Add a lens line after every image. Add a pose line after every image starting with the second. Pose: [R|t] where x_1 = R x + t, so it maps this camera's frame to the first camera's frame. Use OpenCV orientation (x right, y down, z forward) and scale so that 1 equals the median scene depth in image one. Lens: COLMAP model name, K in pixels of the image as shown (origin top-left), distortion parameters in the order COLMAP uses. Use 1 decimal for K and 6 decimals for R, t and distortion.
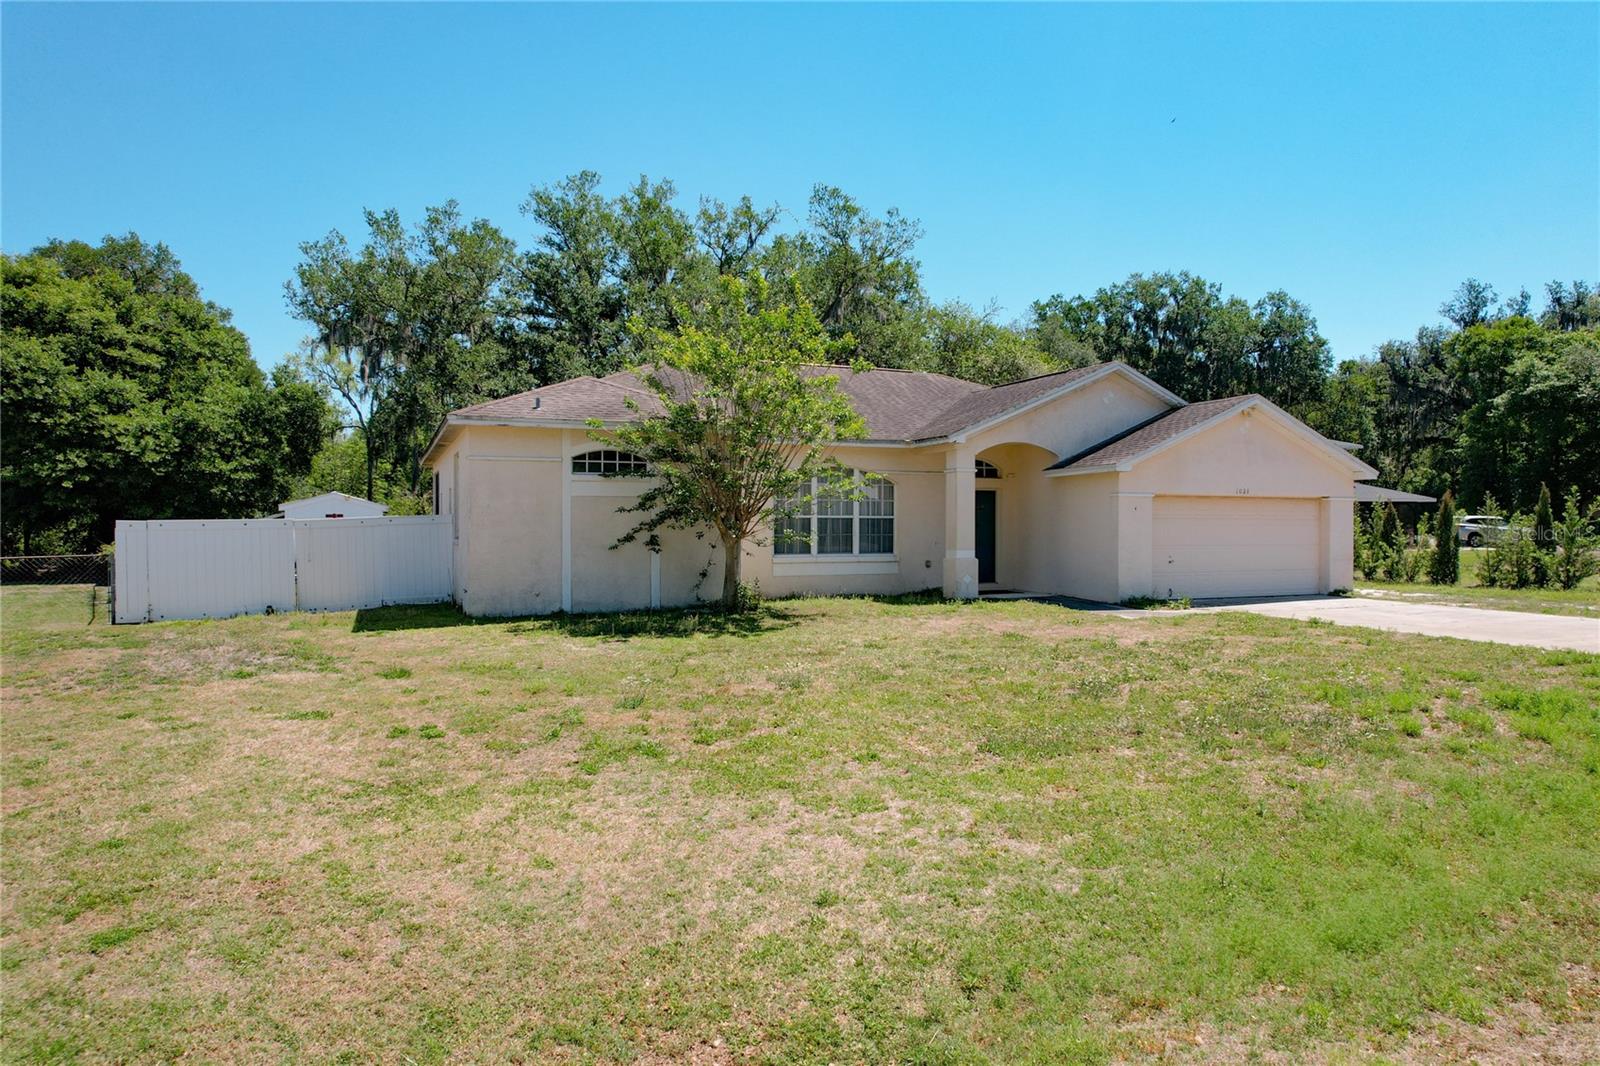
lens RADIAL K [[1023.2, 0, 813.5], [0, 1023.2, 556.3], [0, 0, 1]] dist [-0.067323, 0.055466]
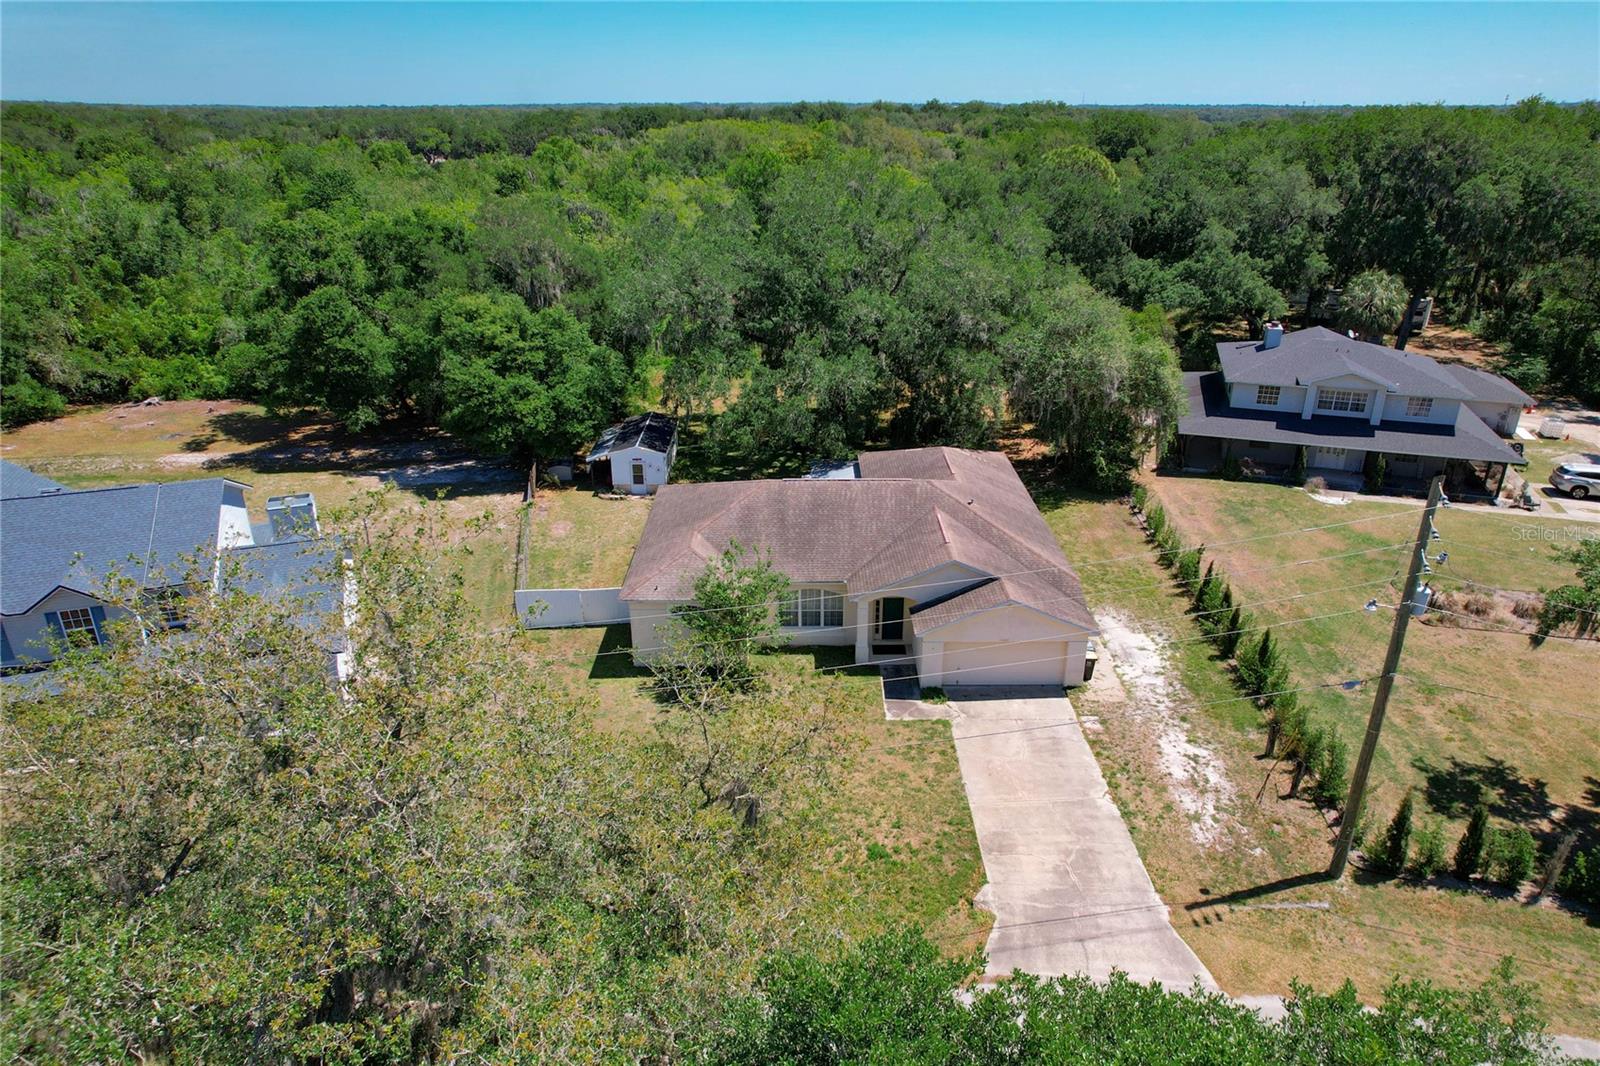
lens RADIAL K [[1023.2, 0, 804.8], [0, 1023.2, 521.9], [0, 0, 1]] dist [-0.067323, 0.055466]
pose [[0.923227, 0.145800, -0.355519, 0.450757], [-0.011872, 0.935599, 0.352865, -0.586662], [0.384071, -0.321554, 0.865501, -0.454290]]
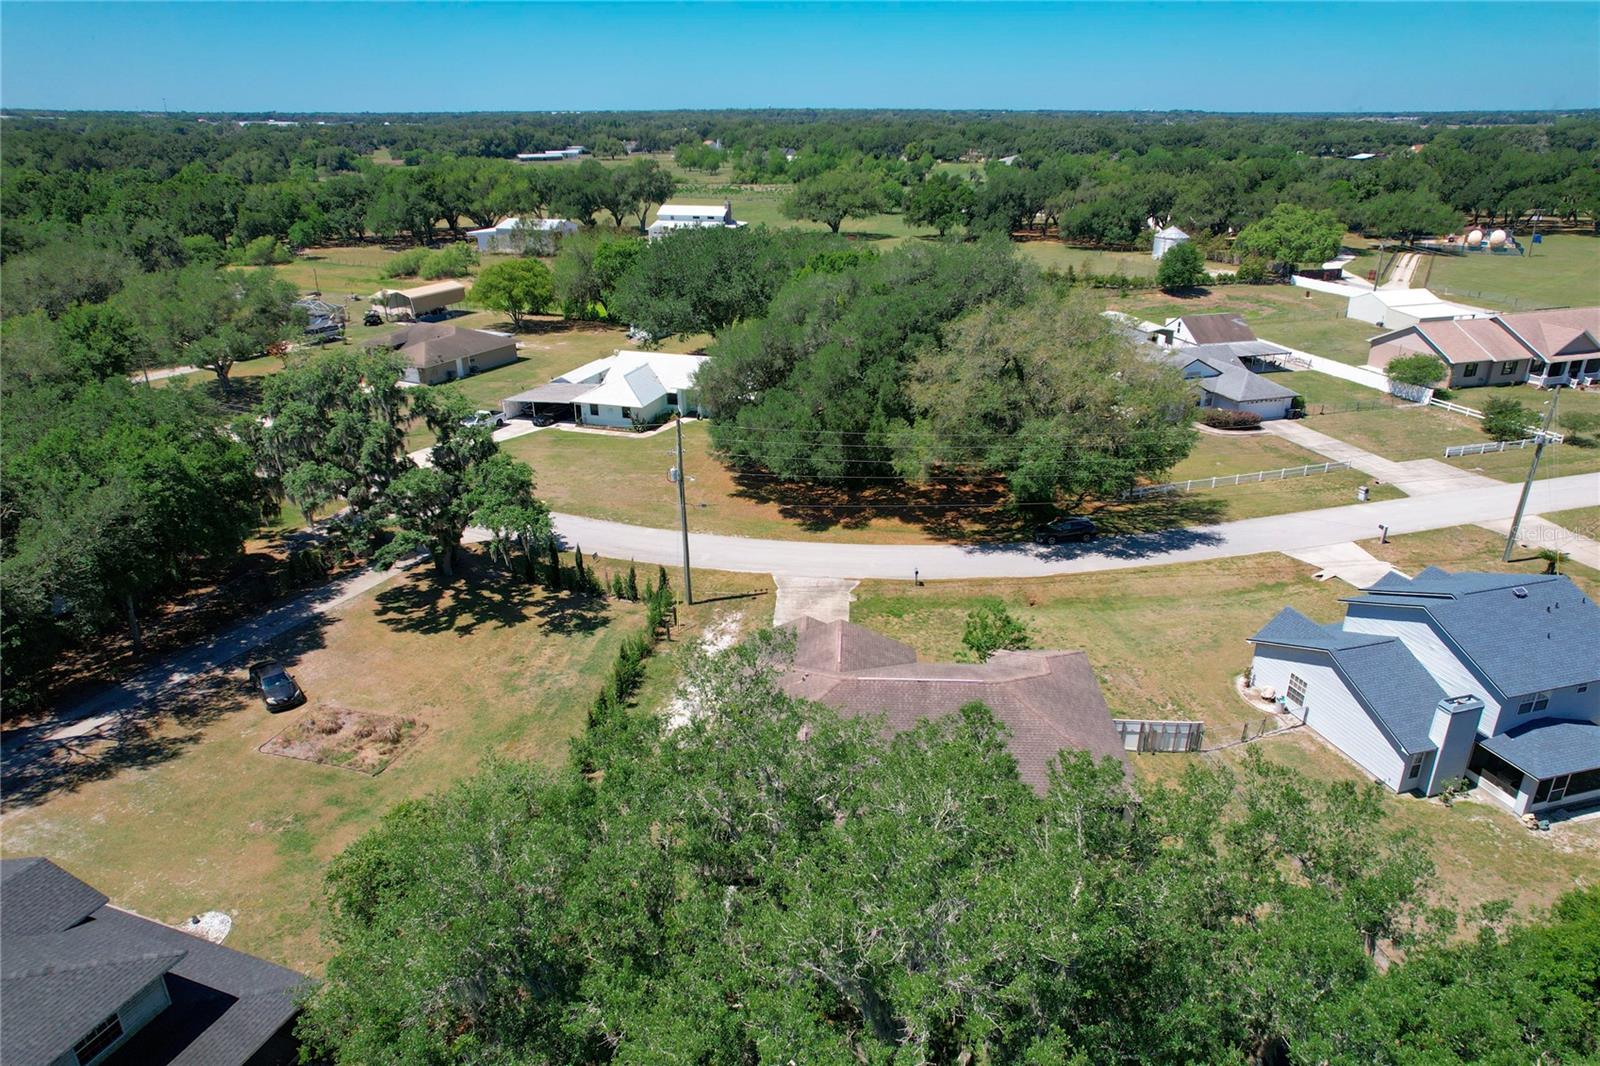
lens RADIAL K [[1023.2, 0, 812.2], [0, 1023.2, 514.4], [0, 0, 1]] dist [-0.067323, 0.055466]
pose [[-0.903632, -0.156048, 0.398872, -0.401723], [0.015411, 0.918820, 0.394377, -0.937467], [-0.428033, 0.362518, -0.827869, 1.974855]]
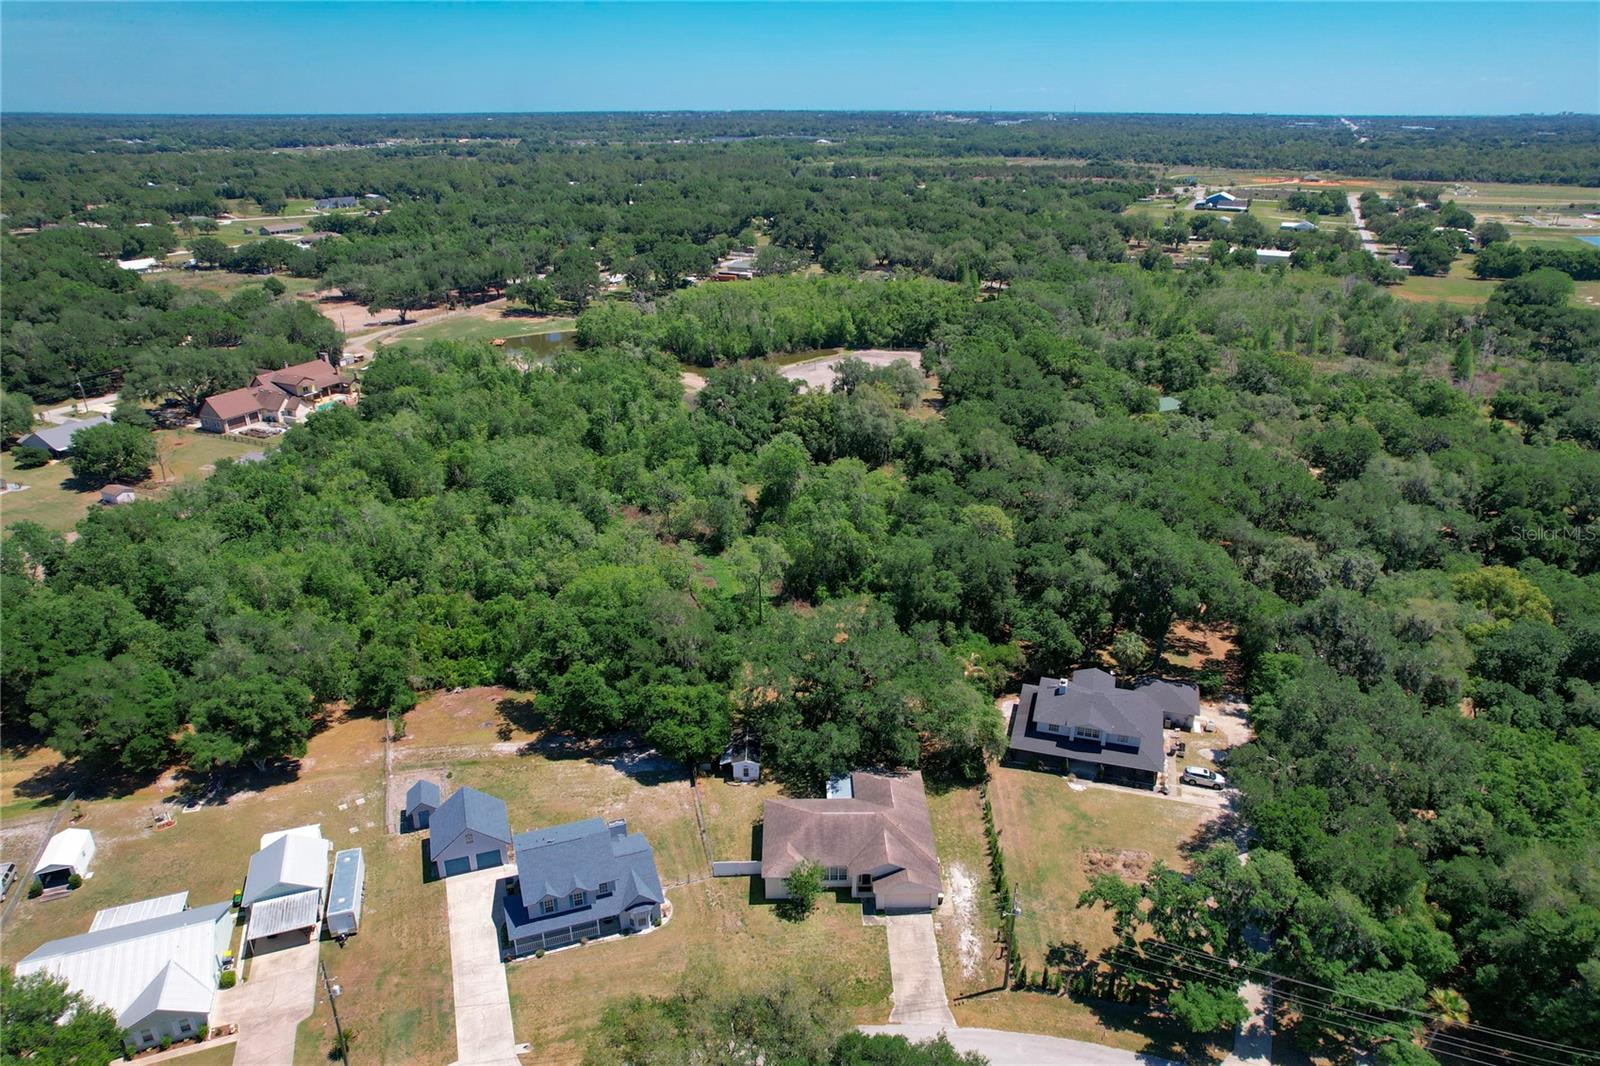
lens RADIAL K [[1023.2, 0, 814.6], [0, 1023.2, 533.4], [0, 0, 1]] dist [-0.067323, 0.055466]
pose [[0.928925, 0.147119, -0.339786, 0.908577], [-0.015092, 0.931957, 0.362255, -2.238352], [0.369960, -0.331380, 0.867938, -1.872877]]
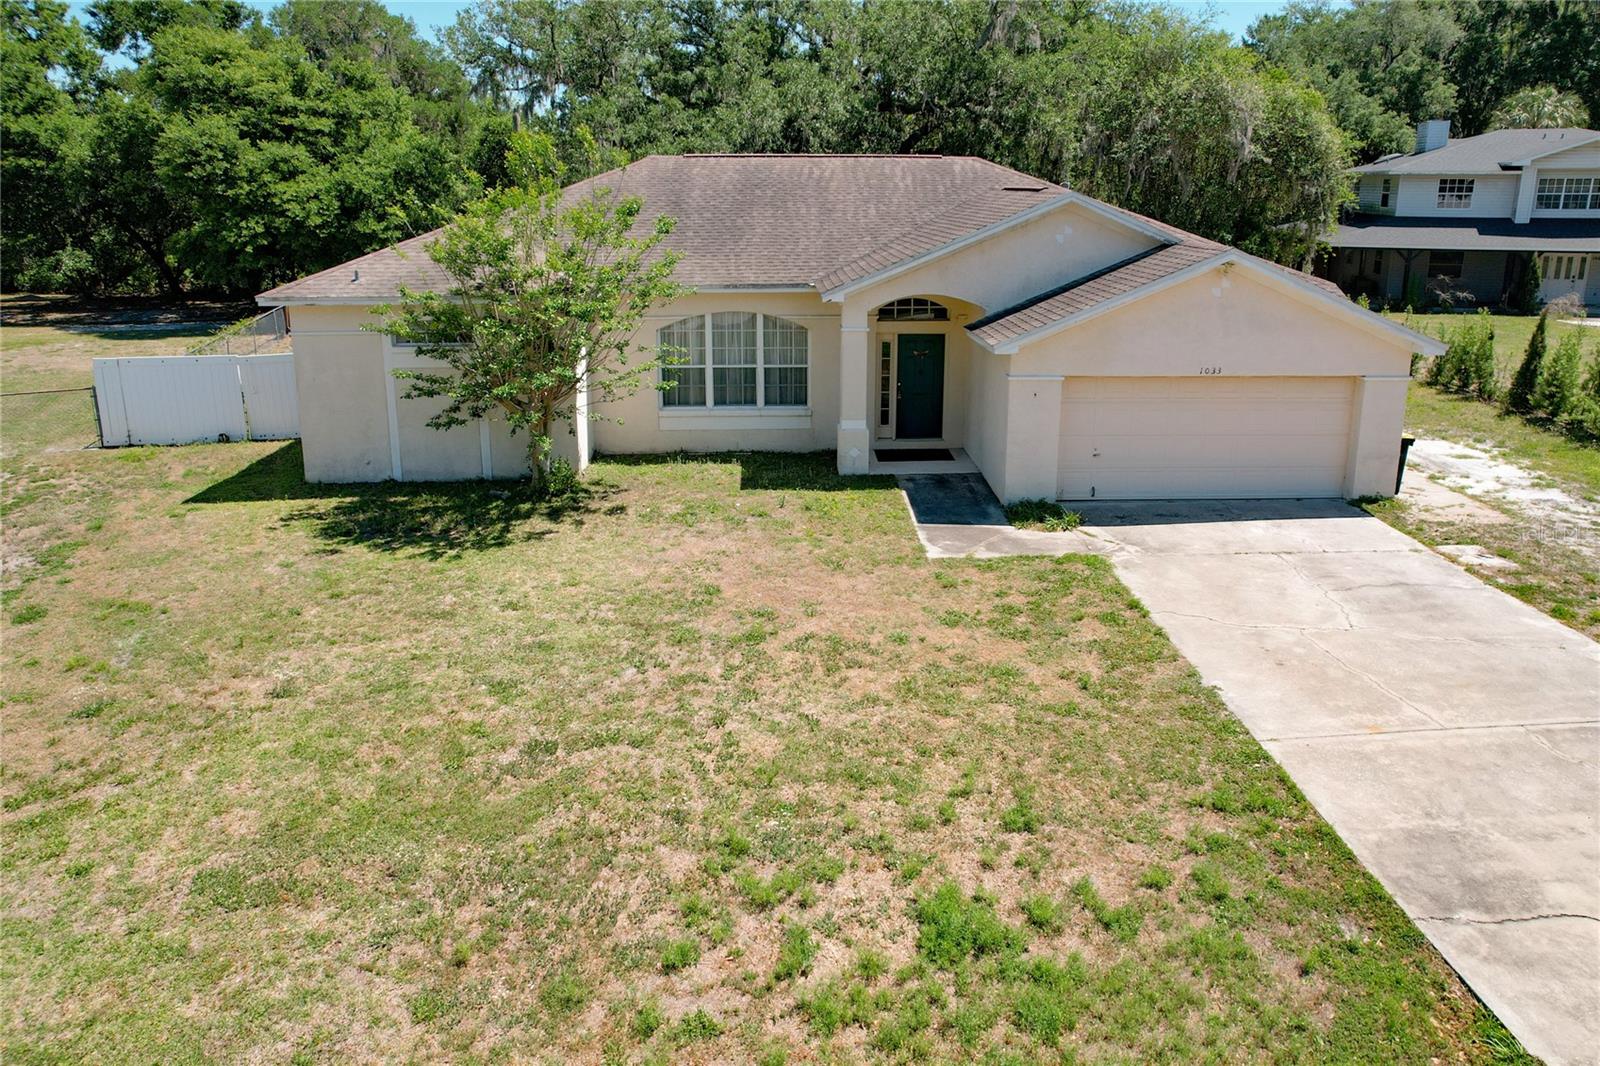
lens RADIAL K [[1023.2, 0, 813.1], [0, 1023.2, 485.1], [0, 0, 1]] dist [-0.067323, 0.055466]
pose [[0.937640, 0.098968, -0.333221, 0.251021], [-0.012292, 0.967453, 0.252751, -0.104640], [0.347390, -0.232894, 0.908339, 0.116412]]
